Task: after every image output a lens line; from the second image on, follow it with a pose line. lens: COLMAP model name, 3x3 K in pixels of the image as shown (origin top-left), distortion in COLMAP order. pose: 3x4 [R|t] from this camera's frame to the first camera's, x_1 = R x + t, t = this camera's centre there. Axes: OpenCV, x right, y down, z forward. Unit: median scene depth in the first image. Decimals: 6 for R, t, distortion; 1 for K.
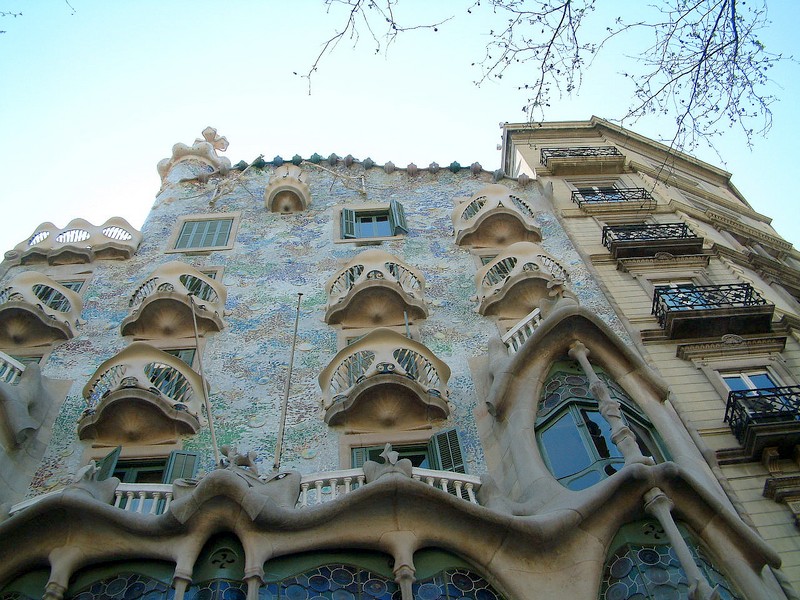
lens RADIAL K [[839.9, 0, 399.2], [0, 839.9, 300.0], [0, 0, 1]] dist [-0.144168, 0.000000]
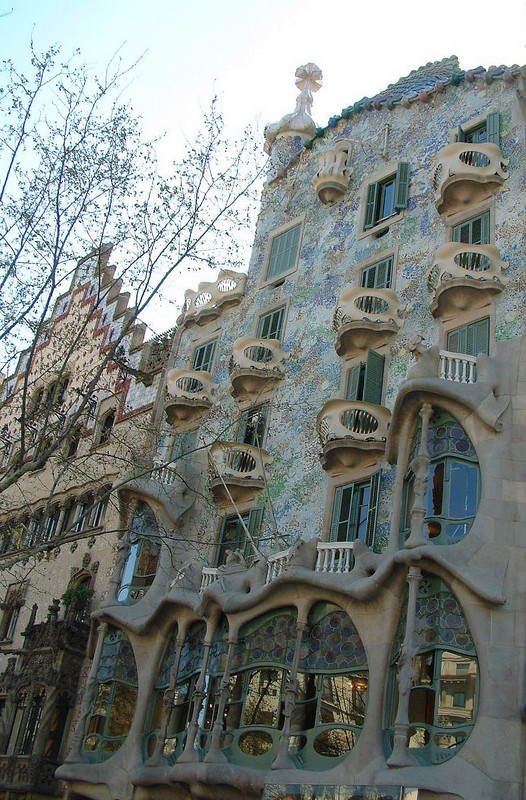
lens RADIAL K [[917.4, 0, 263.5], [0, 917.4, 400.2], [0, 0, 1]] dist [-0.010054, 0.000000]
pose [[0.709044, -0.203829, -0.675064, 0.799036], [0.506369, 0.813418, 0.286255, -0.393030], [0.490762, -0.544799, 0.679961, -0.085527]]
